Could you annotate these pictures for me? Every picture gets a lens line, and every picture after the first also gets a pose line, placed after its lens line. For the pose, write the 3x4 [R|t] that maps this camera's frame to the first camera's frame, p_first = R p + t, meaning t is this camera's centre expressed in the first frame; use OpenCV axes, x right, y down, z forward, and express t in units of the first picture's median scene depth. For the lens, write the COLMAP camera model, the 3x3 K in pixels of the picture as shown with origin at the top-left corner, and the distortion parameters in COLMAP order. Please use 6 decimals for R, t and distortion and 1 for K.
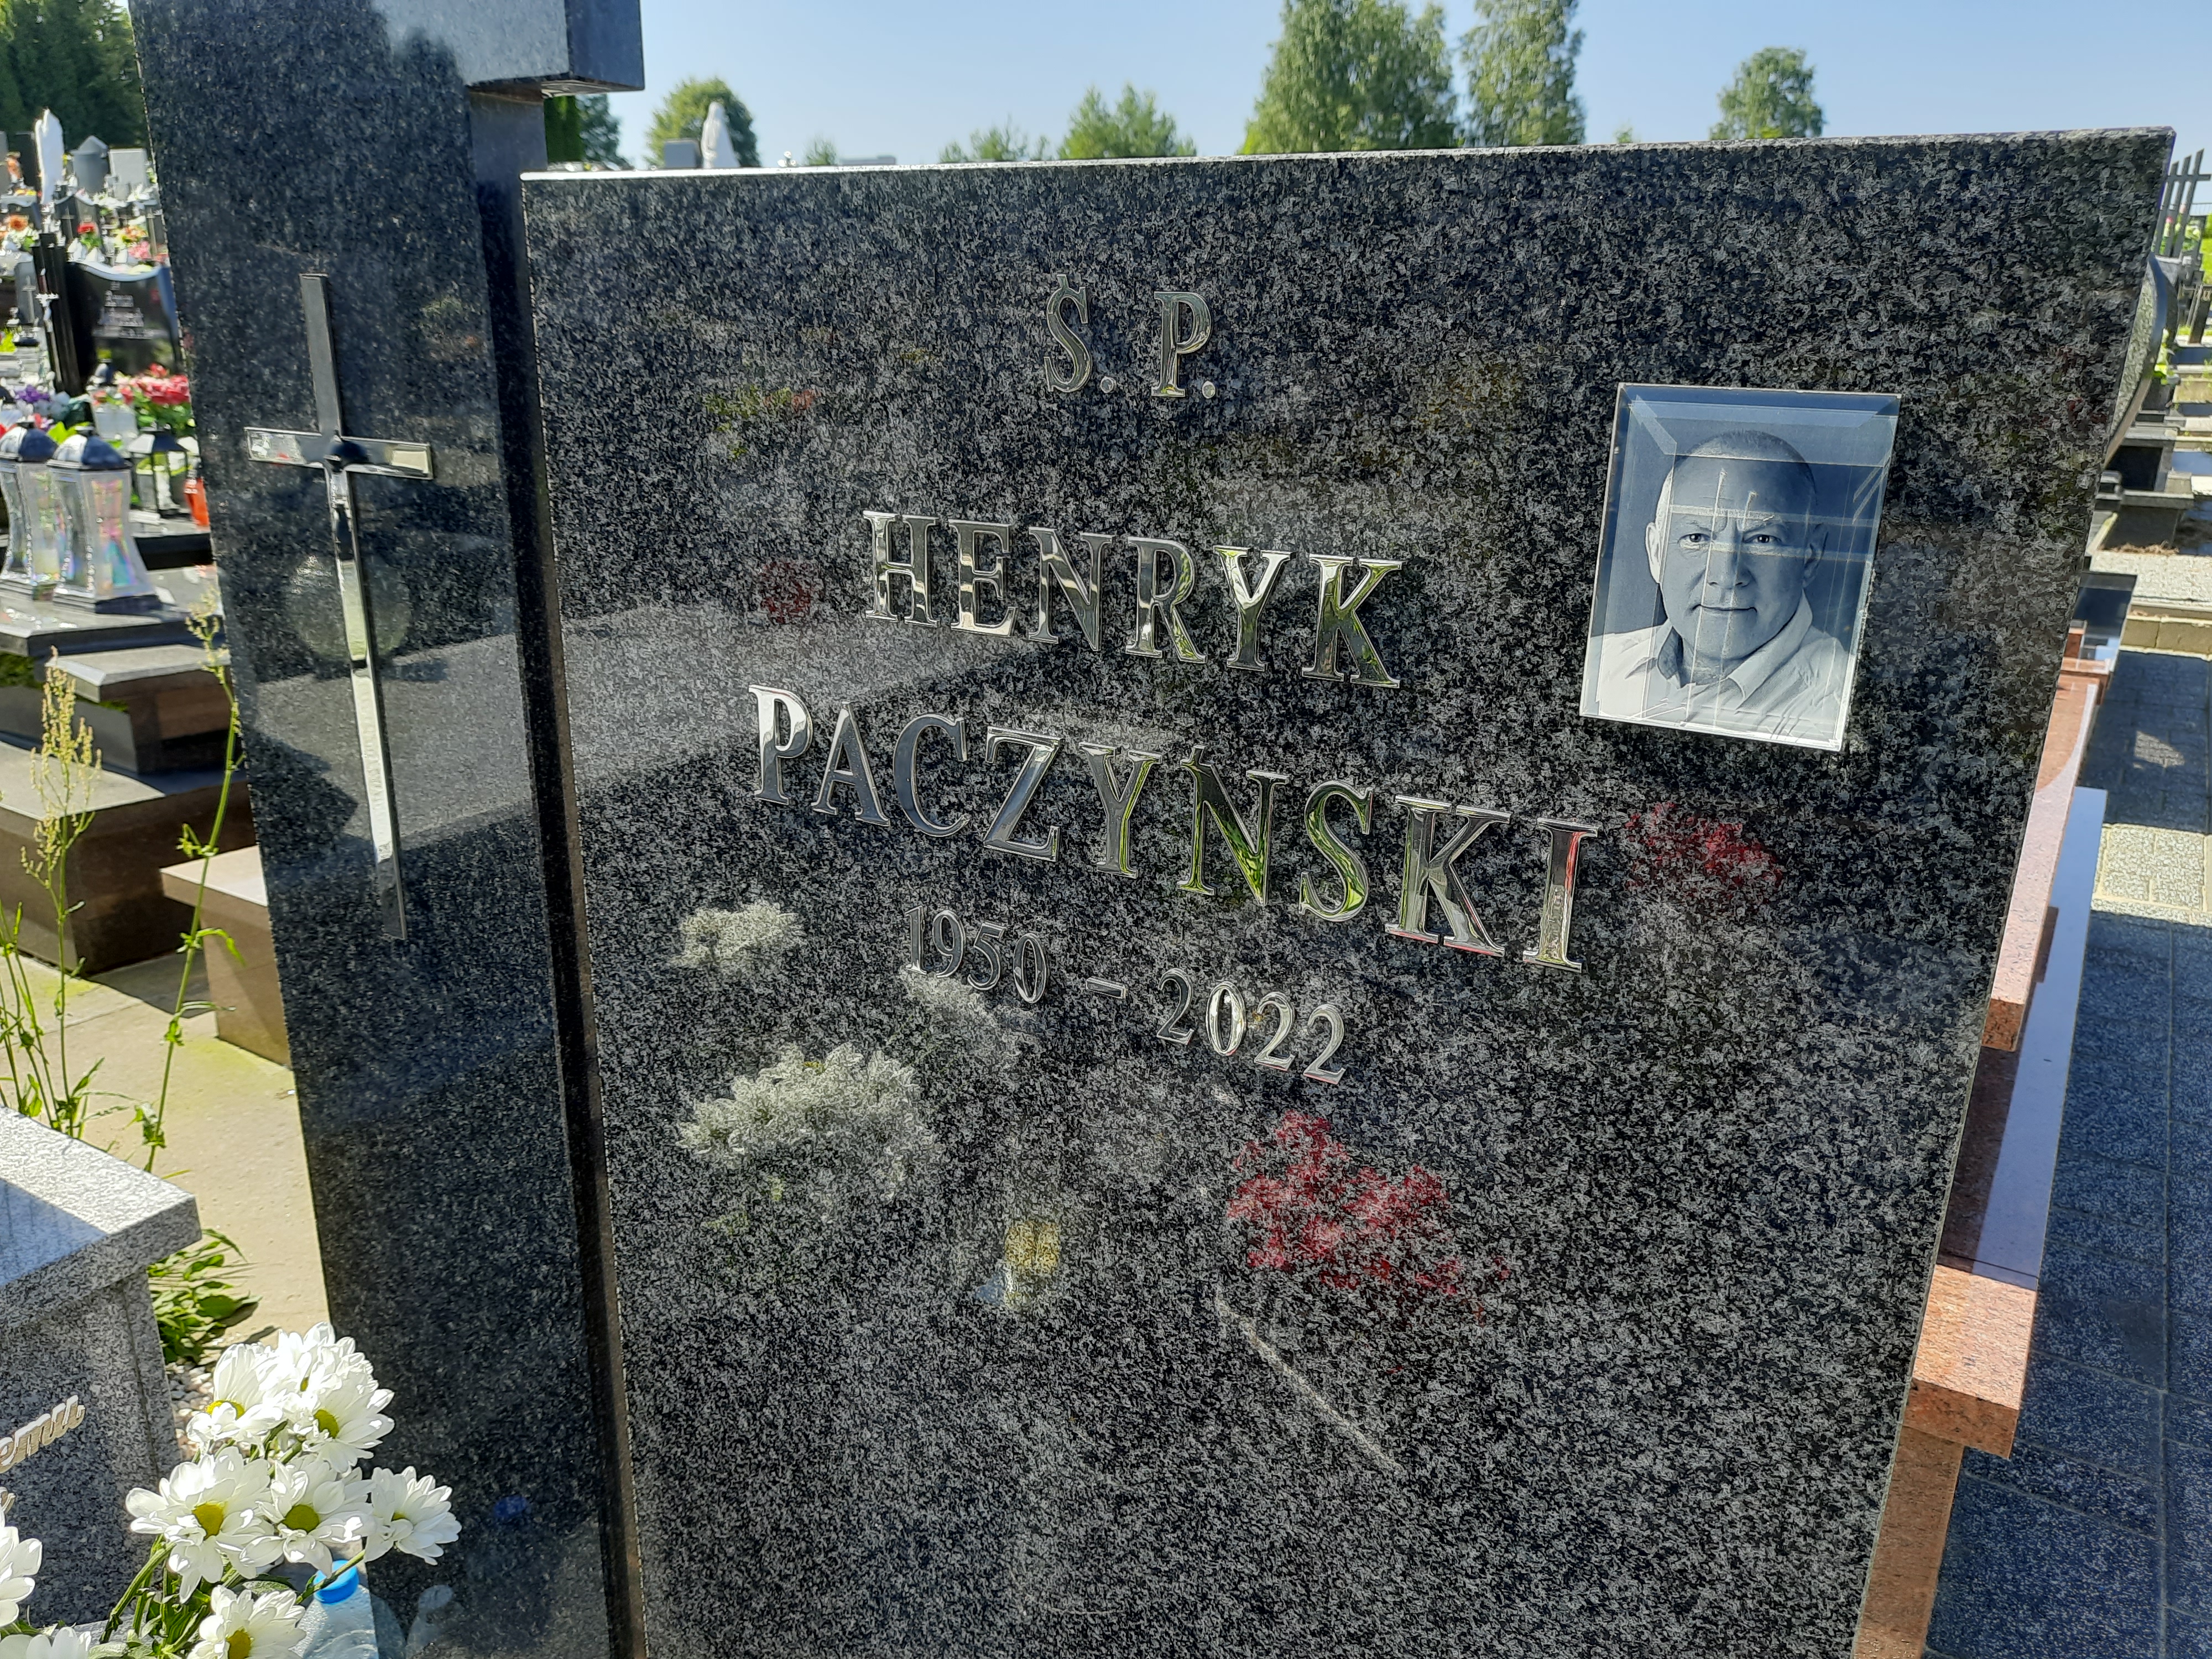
lens RADIAL K [[1613.7, 0, 1113.7], [0, 1613.7, 825.0], [0, 0, 1]] dist [0.018066, -0.006674]
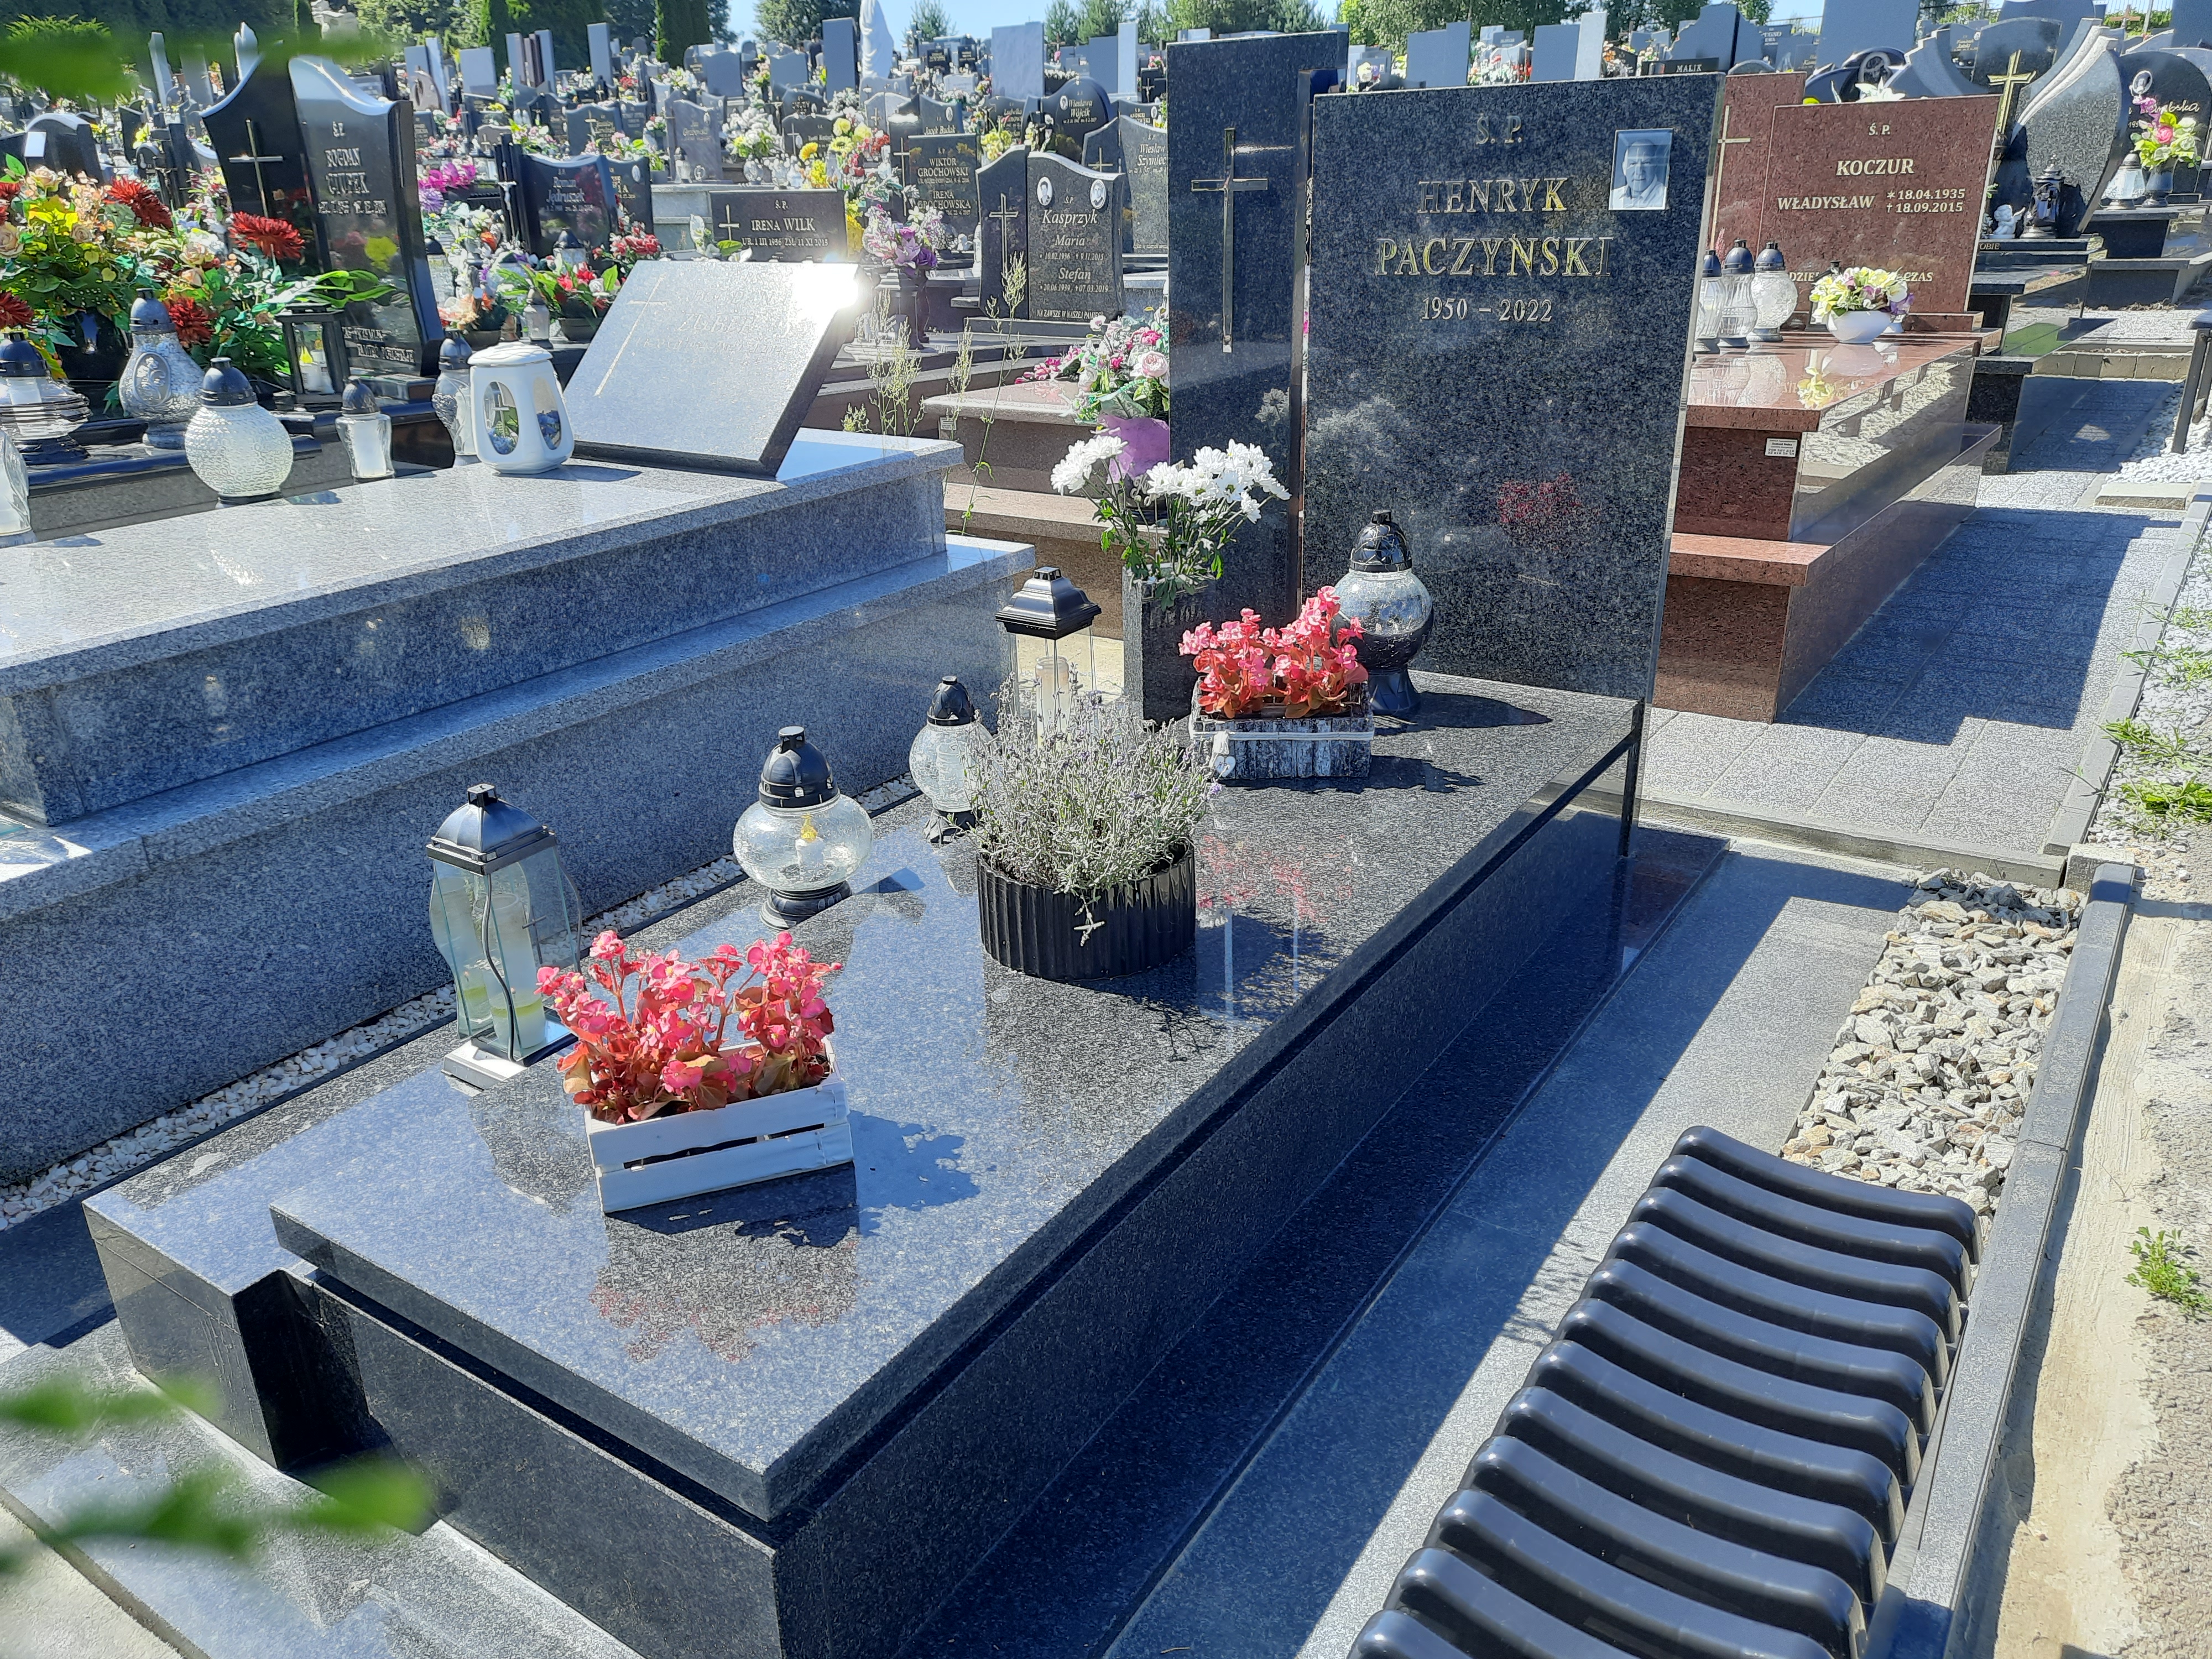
lens RADIAL K [[1613.7, 0, 1095.9], [0, 1613.7, 836.3], [0, 0, 1]] dist [0.018066, -0.006674]
pose [[0.996368, -0.015520, -0.083724, -0.692458], [0.022367, 0.996424, 0.081478, 1.127299], [0.082160, -0.083054, 0.993152, -3.310088]]
